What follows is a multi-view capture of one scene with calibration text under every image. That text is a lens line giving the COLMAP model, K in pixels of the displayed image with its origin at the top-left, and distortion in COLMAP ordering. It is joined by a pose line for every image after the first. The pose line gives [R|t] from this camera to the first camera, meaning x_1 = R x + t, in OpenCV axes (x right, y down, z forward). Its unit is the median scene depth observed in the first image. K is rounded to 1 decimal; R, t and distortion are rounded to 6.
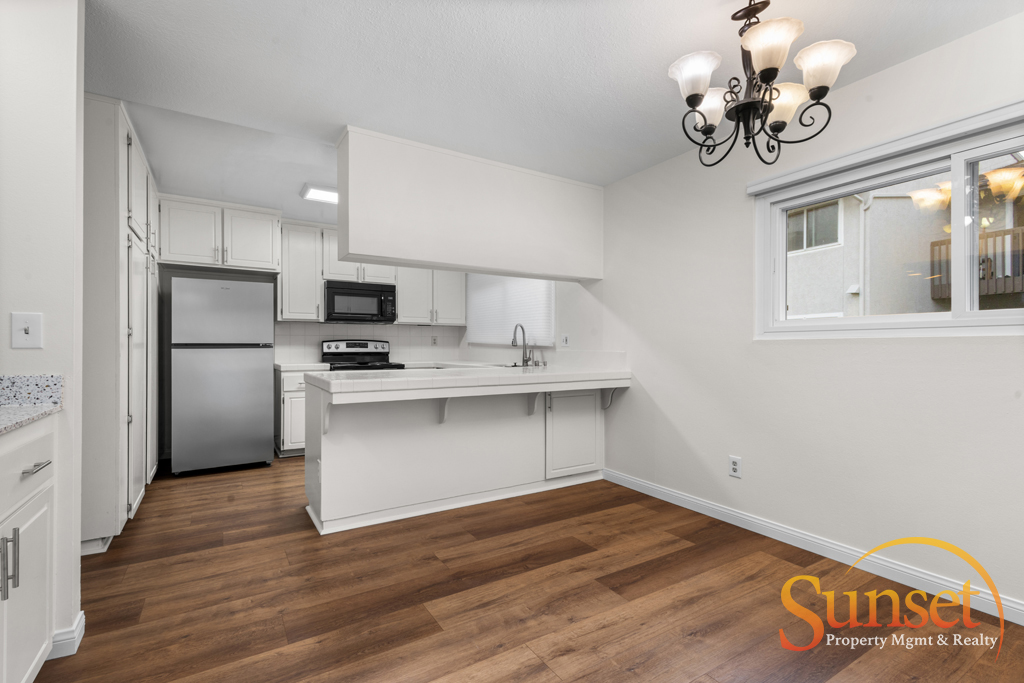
lens RADIAL K [[468.1, 0, 512.7], [0, 468.1, 349.6], [0, 0, 1]] dist [0.002011, 0.000251]
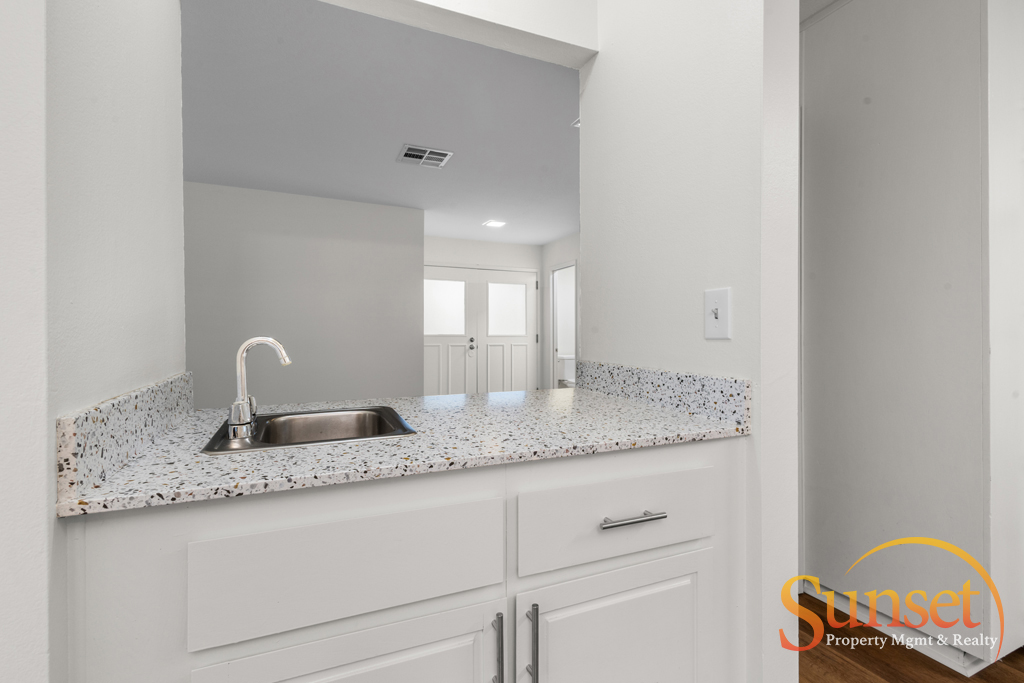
lens RADIAL K [[472.0, 0, 511.1], [0, 472.0, 336.1], [0, 0, 1]] dist [0.003872, 0.000485]
pose [[-0.143359, -0.002838, -0.989667, -0.282104], [-0.002993, 0.999993, -0.002434, -0.004348], [0.989666, 0.002613, -0.143367, 0.794892]]
